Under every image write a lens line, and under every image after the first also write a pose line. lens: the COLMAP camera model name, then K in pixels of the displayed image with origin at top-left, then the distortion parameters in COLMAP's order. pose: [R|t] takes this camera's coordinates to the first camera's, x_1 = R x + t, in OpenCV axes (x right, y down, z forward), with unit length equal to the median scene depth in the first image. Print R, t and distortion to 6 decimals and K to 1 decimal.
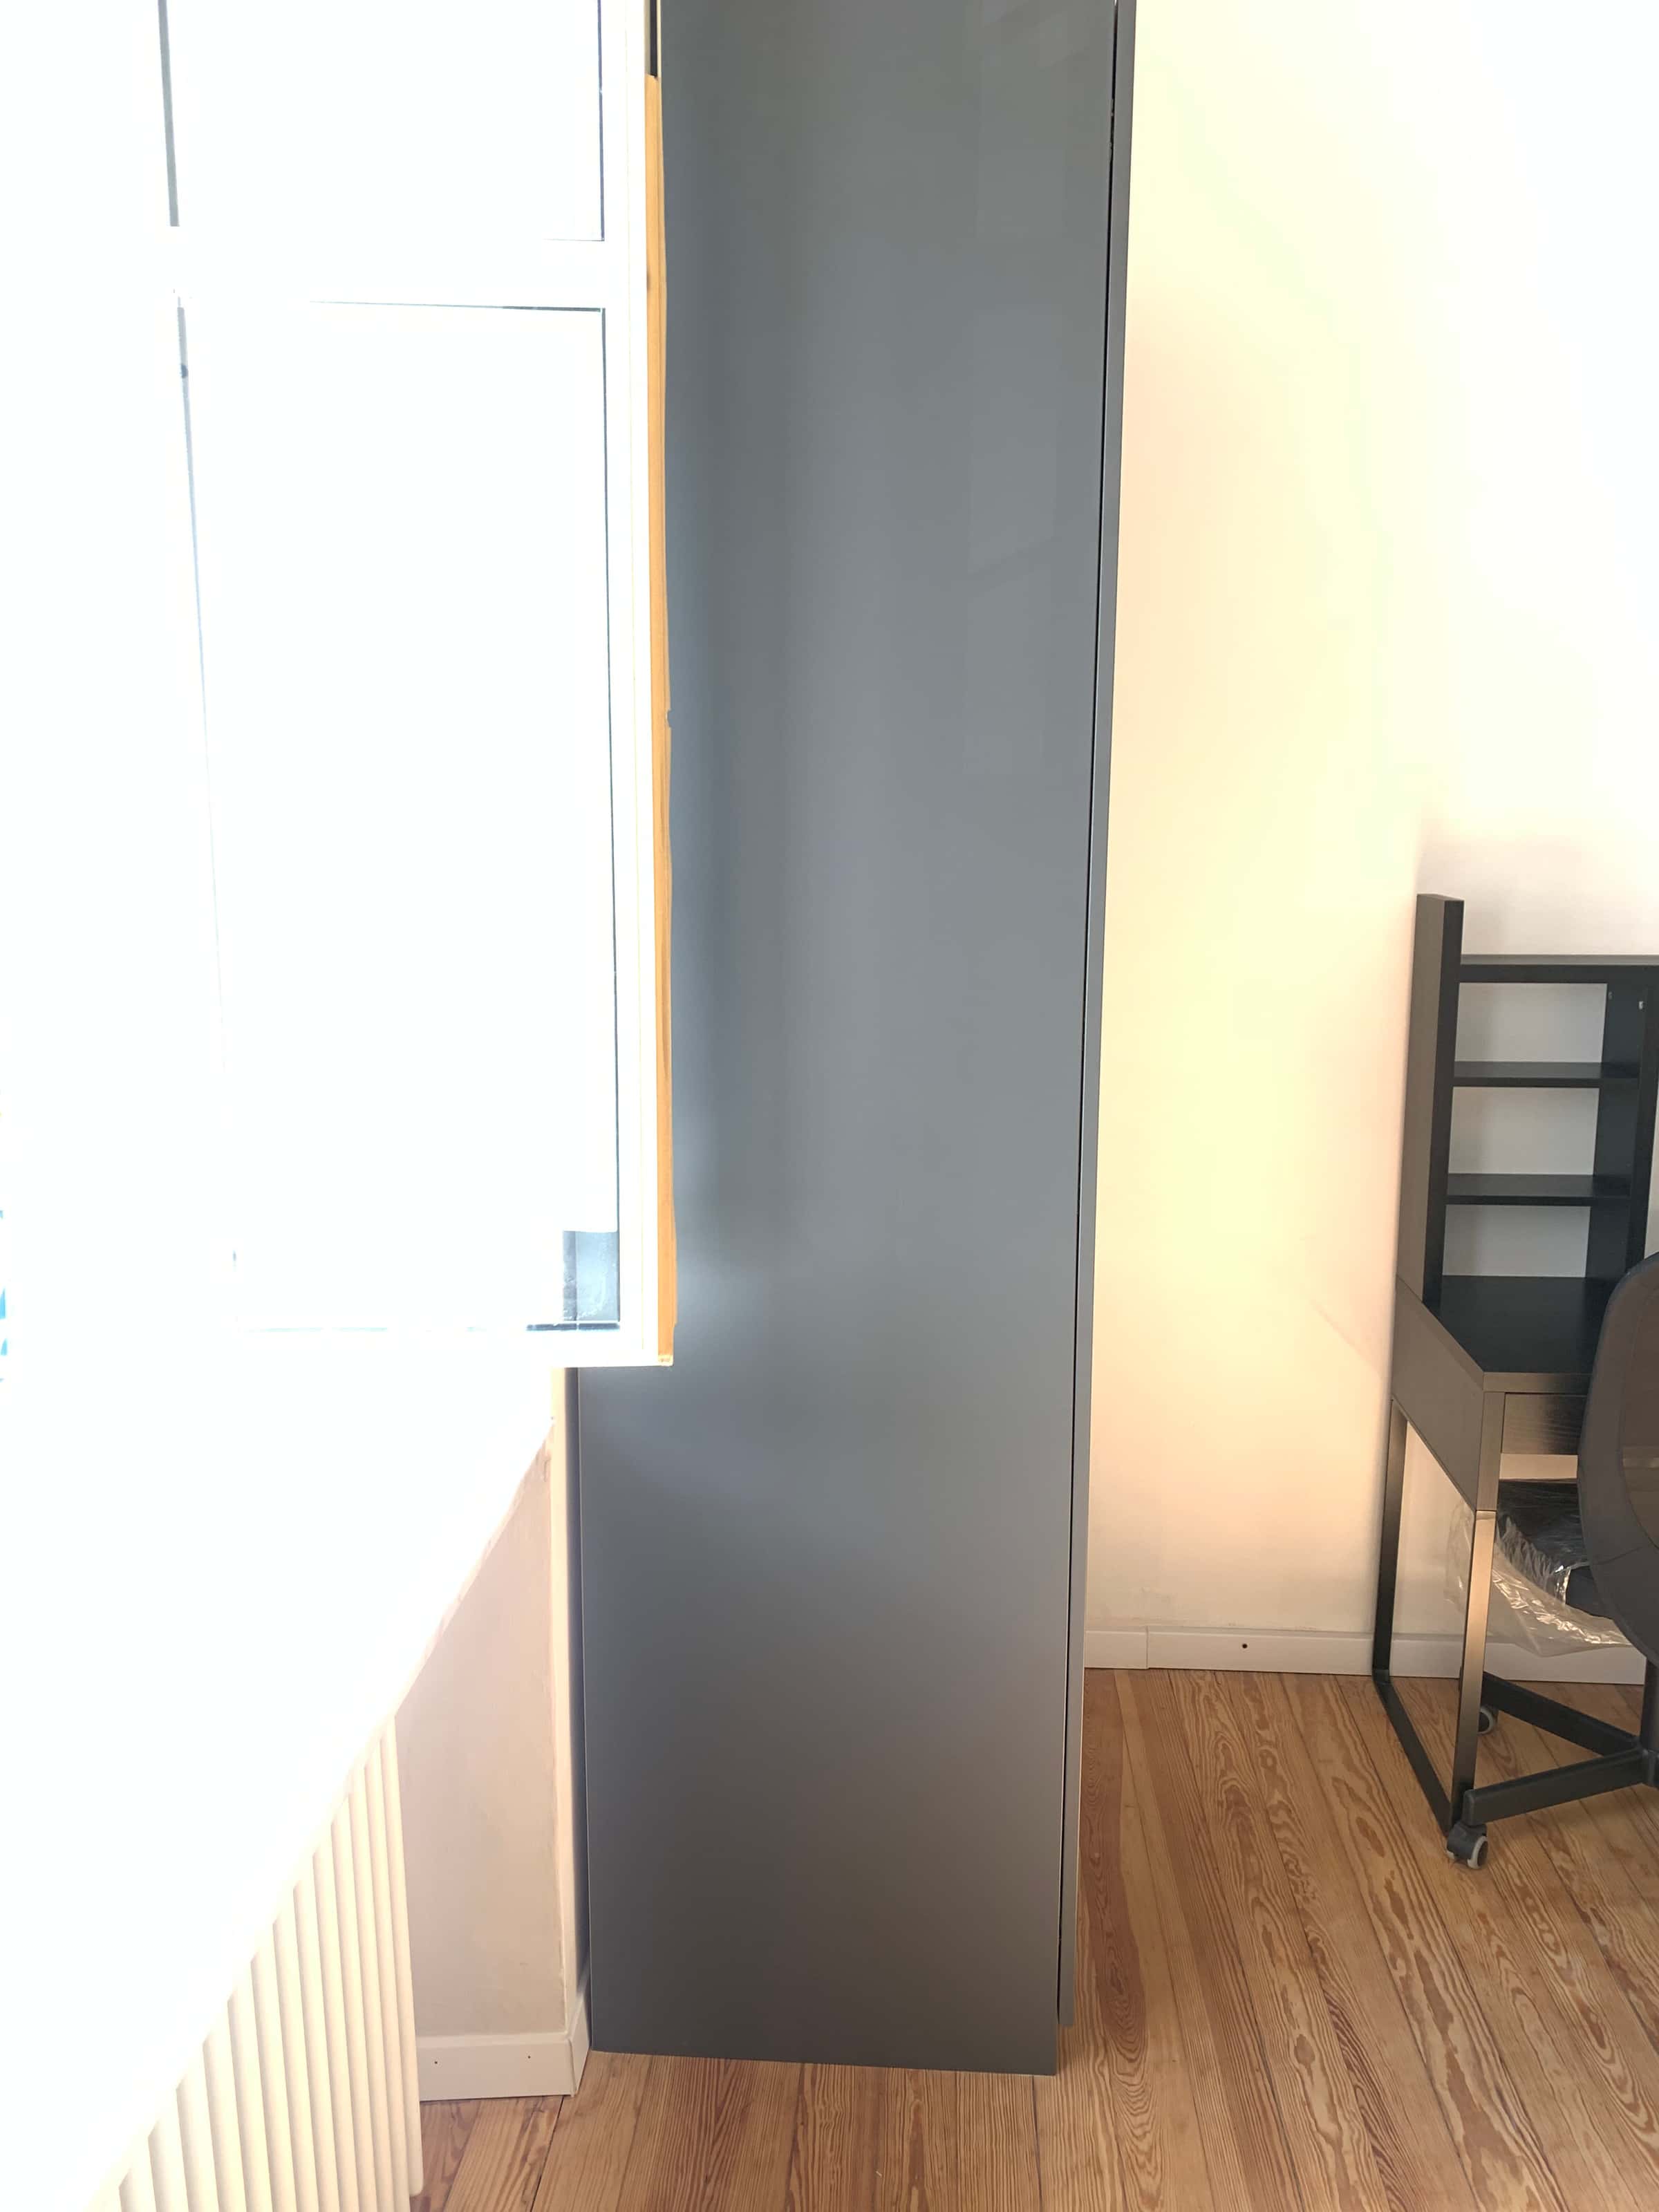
lens RADIAL K [[1708.1, 0, 846.5], [0, 1708.1, 1094.2], [0, 0, 1]] dist [0.022946, -0.025368]
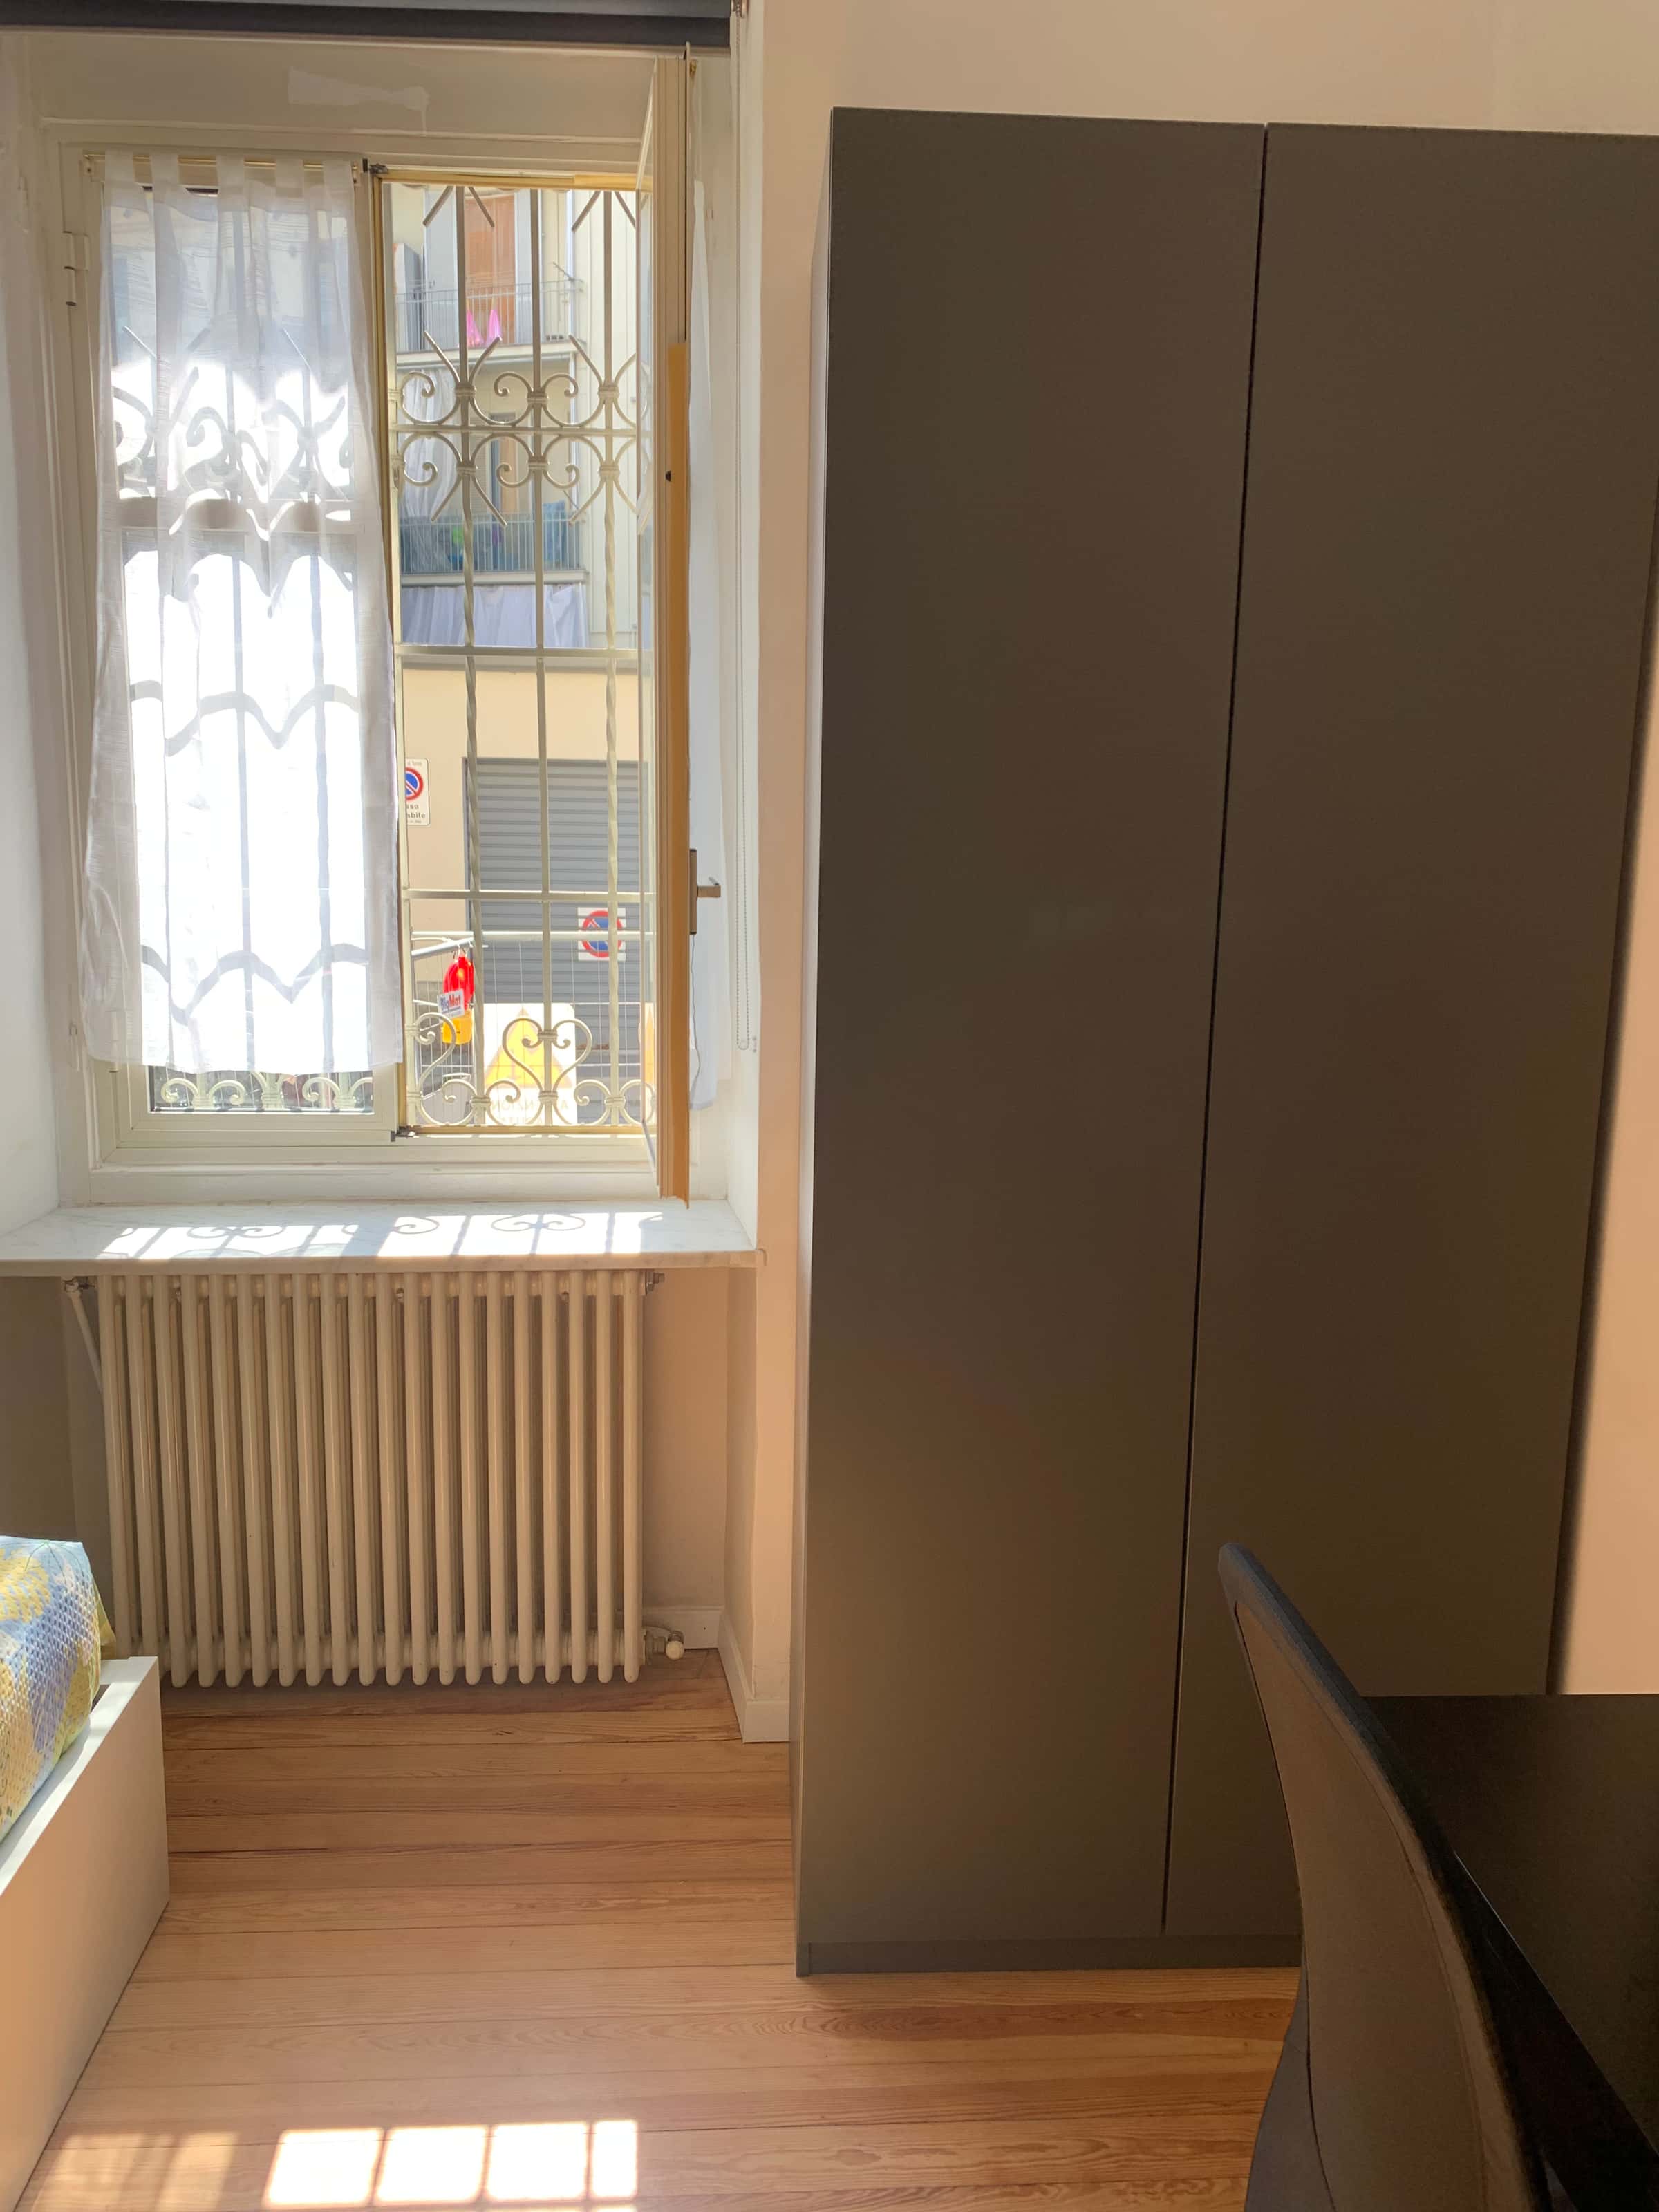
lens RADIAL K [[1708.1, 0, 828.3], [0, 1708.1, 1085.5], [0, 0, 1]] dist [0.022946, -0.025368]
pose [[0.110516, 0.160560, -0.980819, 0.906129], [-0.189543, 0.972157, 0.137785, -0.114434], [0.975633, 0.170680, 0.137872, 0.628926]]
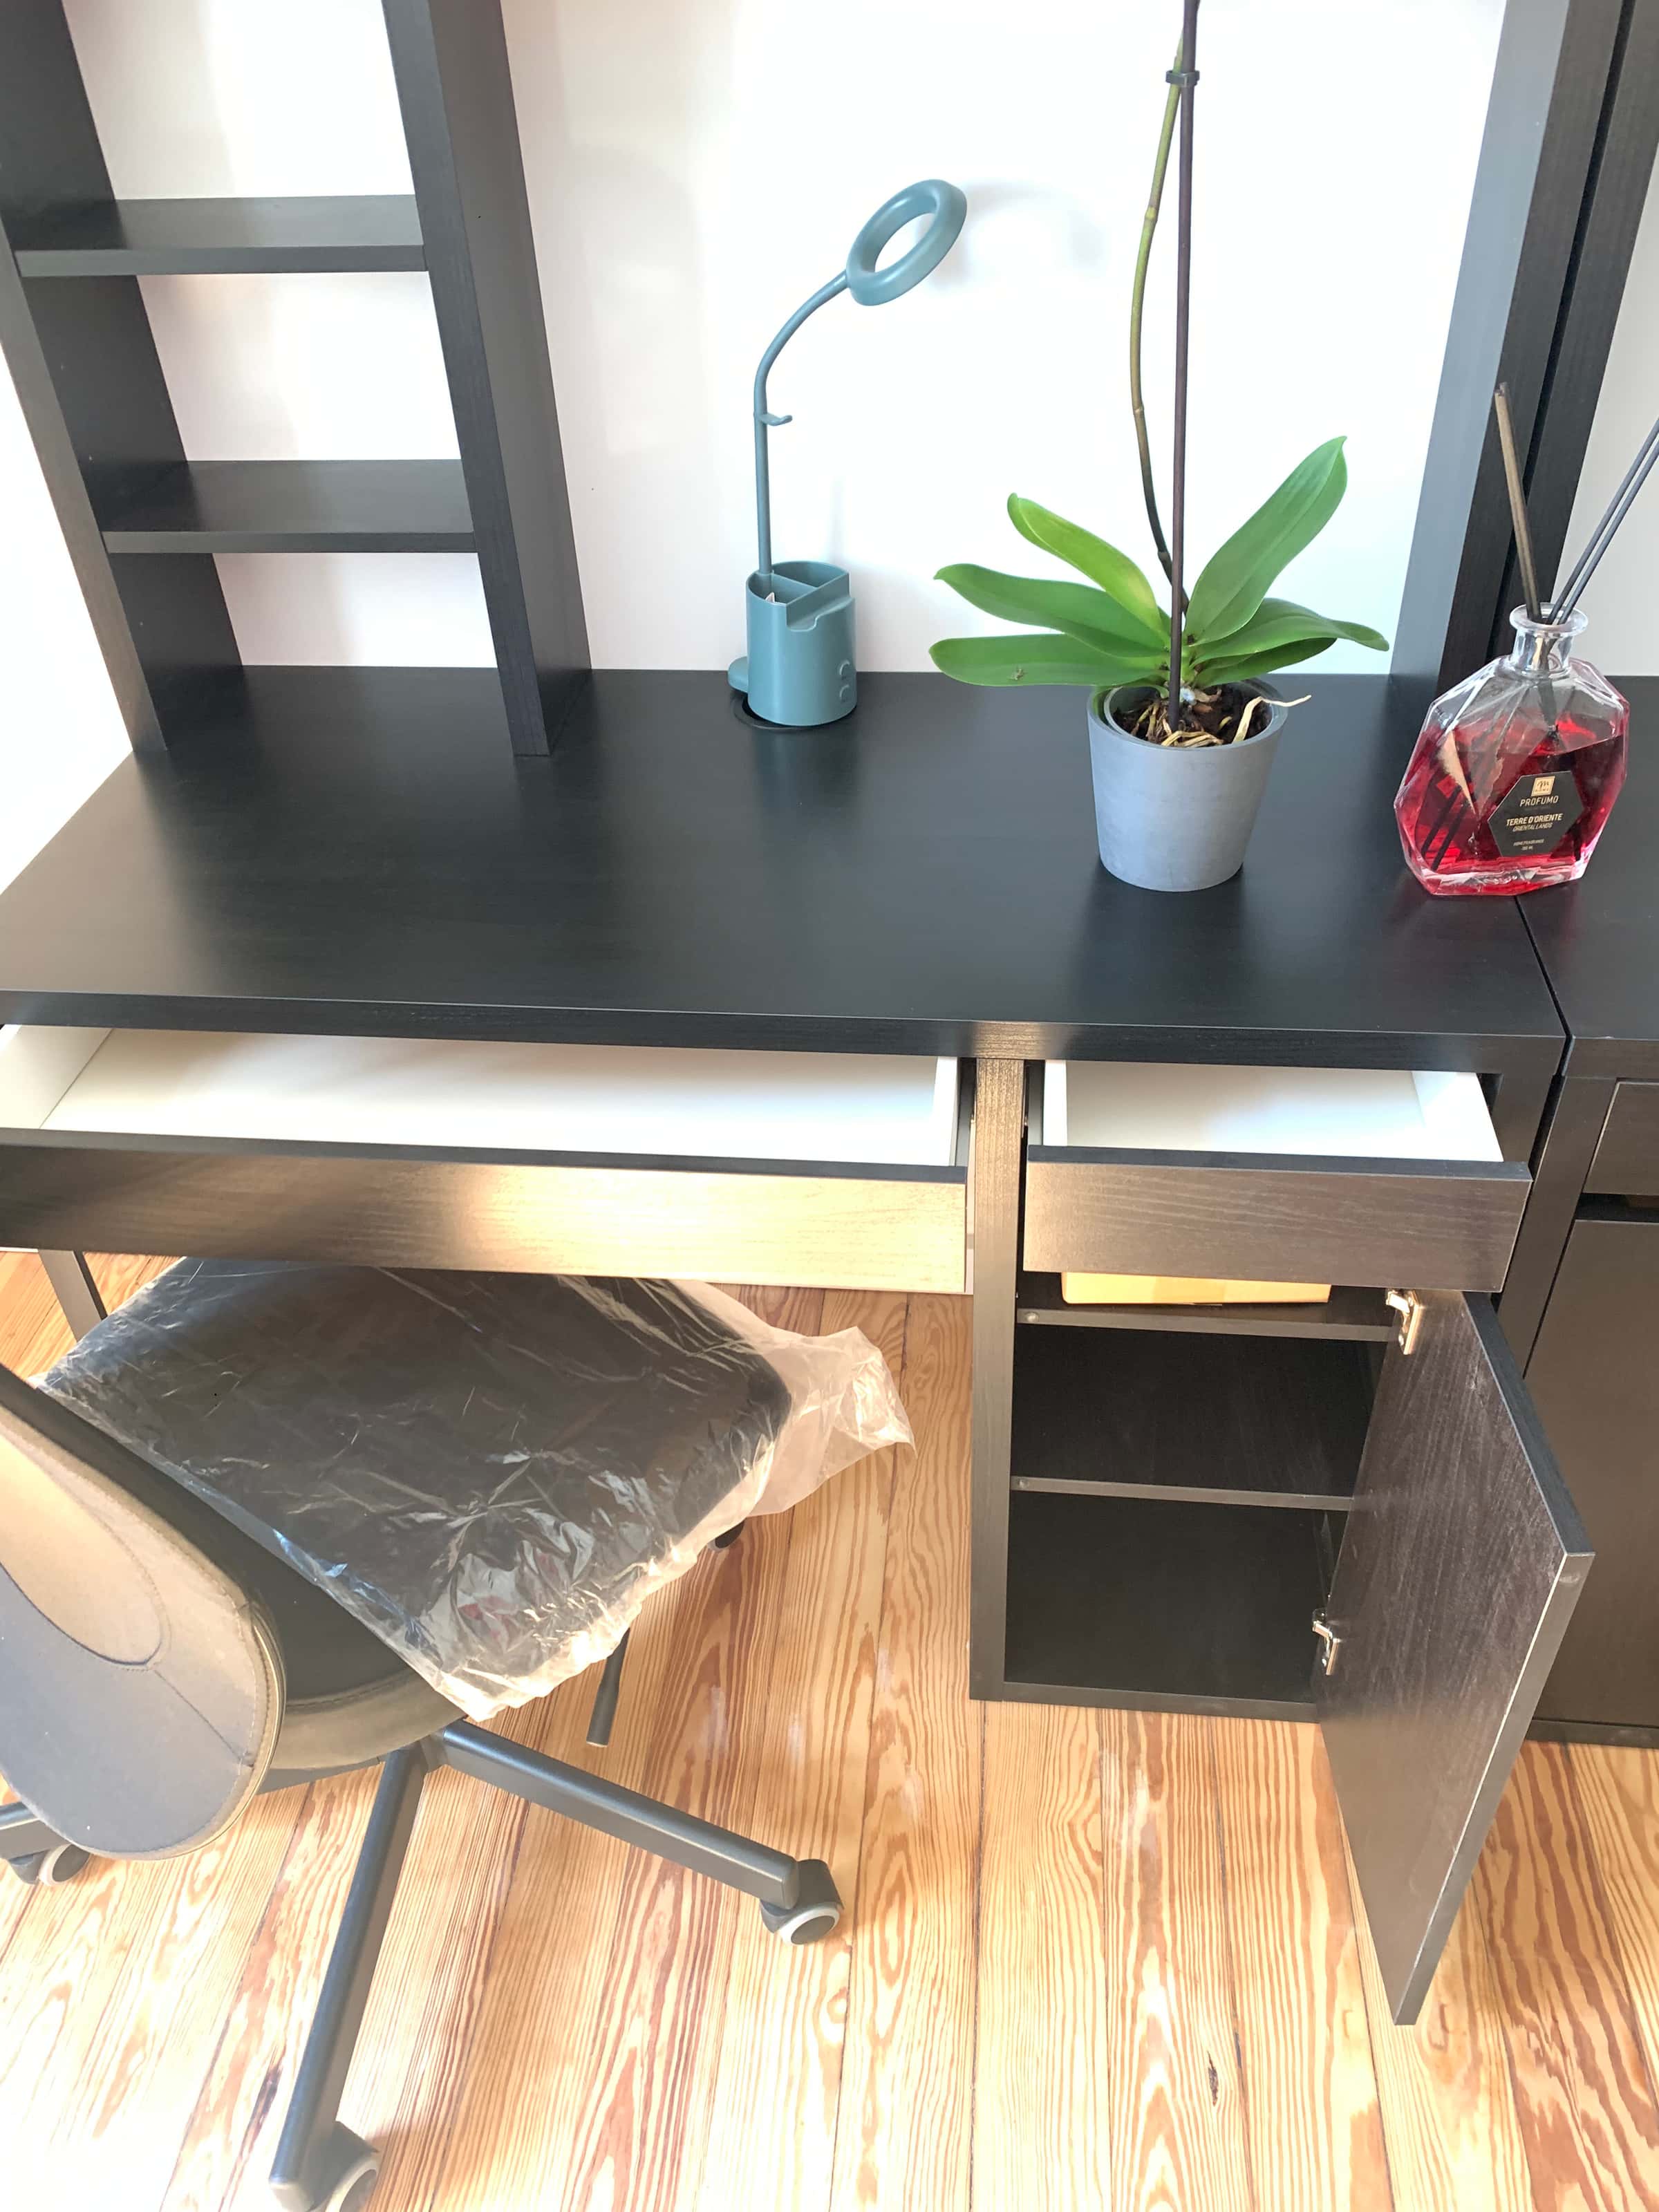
lens RADIAL K [[1708.1, 0, 842.1], [0, 1708.1, 1090.2], [0, 0, 1]] dist [0.022946, -0.025368]
pose [[0.998671, -0.002922, -0.051448, 0.603603], [0.026608, 0.884244, 0.466266, -0.019479], [0.044130, -0.467015, 0.883147, 0.552626]]
